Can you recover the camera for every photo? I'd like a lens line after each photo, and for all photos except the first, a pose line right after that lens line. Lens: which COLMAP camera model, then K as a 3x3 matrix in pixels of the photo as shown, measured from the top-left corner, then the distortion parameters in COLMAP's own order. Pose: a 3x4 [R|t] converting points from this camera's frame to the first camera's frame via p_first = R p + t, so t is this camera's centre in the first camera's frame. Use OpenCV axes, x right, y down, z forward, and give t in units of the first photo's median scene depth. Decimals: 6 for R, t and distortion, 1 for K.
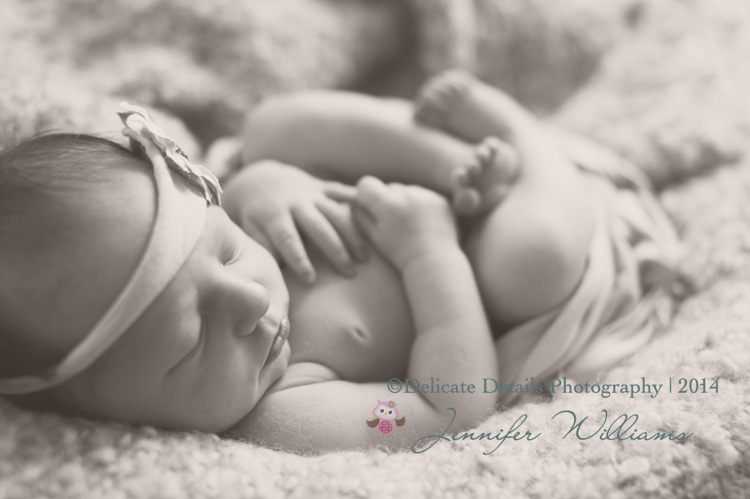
lens RADIAL K [[1072.8, 0, 375.0], [0, 1072.8, 249.5], [0, 0, 1]] dist [-0.014511, -0.018202]
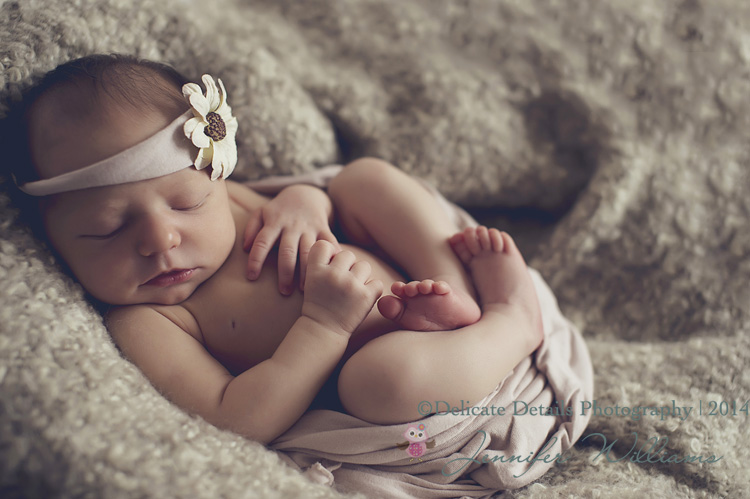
lens RADIAL K [[1072.8, 0, 375.0], [0, 1072.8, 249.5], [0, 0, 1]] dist [-0.014511, -0.018202]
pose [[0.656898, 0.607184, -0.447004, 0.637361], [-0.626916, 0.769224, 0.123580, -0.261911], [0.418882, 0.199054, 0.885954, -0.081763]]
